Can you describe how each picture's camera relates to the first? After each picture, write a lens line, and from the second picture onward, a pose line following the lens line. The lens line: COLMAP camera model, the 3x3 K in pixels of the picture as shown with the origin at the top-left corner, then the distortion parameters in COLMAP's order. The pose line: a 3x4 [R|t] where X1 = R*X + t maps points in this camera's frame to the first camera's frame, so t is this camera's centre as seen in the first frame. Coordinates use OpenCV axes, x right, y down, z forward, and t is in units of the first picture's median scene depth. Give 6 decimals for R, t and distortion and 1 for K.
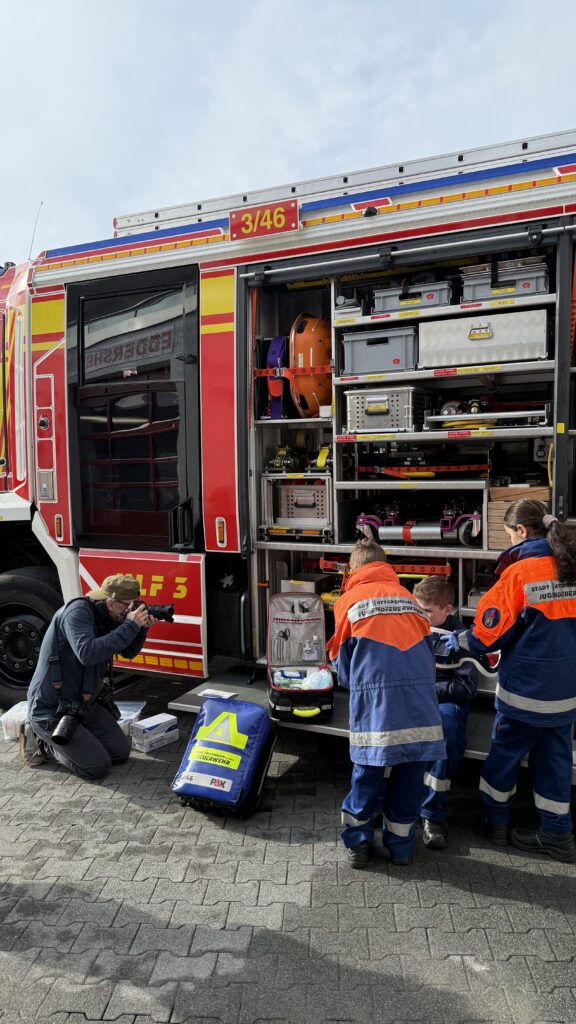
lens RADIAL K [[712.7, 0, 288.0], [0, 712.7, 512.0], [0, 0, 1]] dist [0.152733, -0.298221]
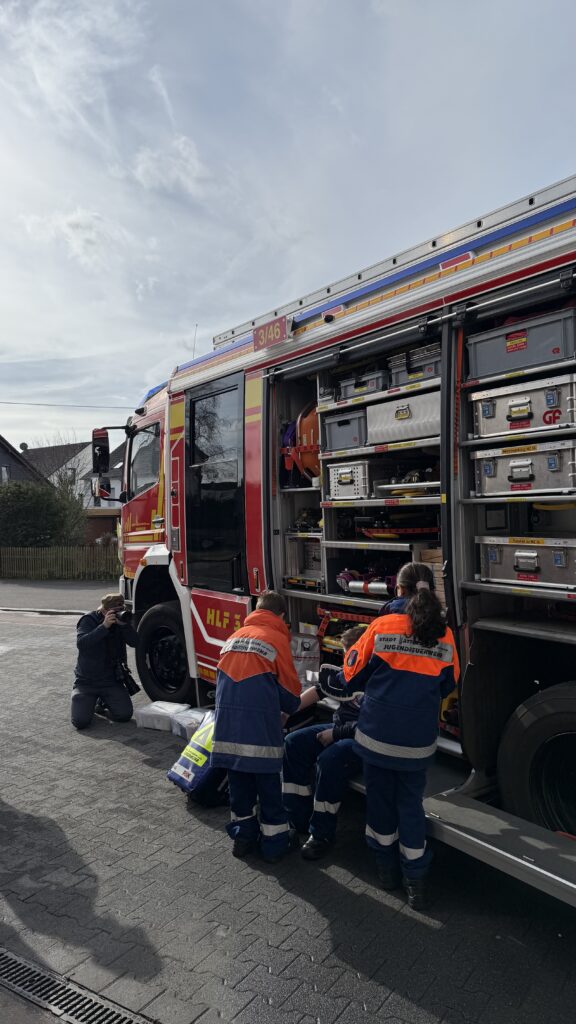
lens RADIAL K [[712.7, 0, 288.0], [0, 712.7, 512.0], [0, 0, 1]] dist [0.152733, -0.298221]
pose [[0.862665, -0.006328, -0.505736, 0.627492], [-0.022741, 0.998425, -0.051283, -0.028781], [0.505264, 0.055741, 0.861163, -0.047054]]
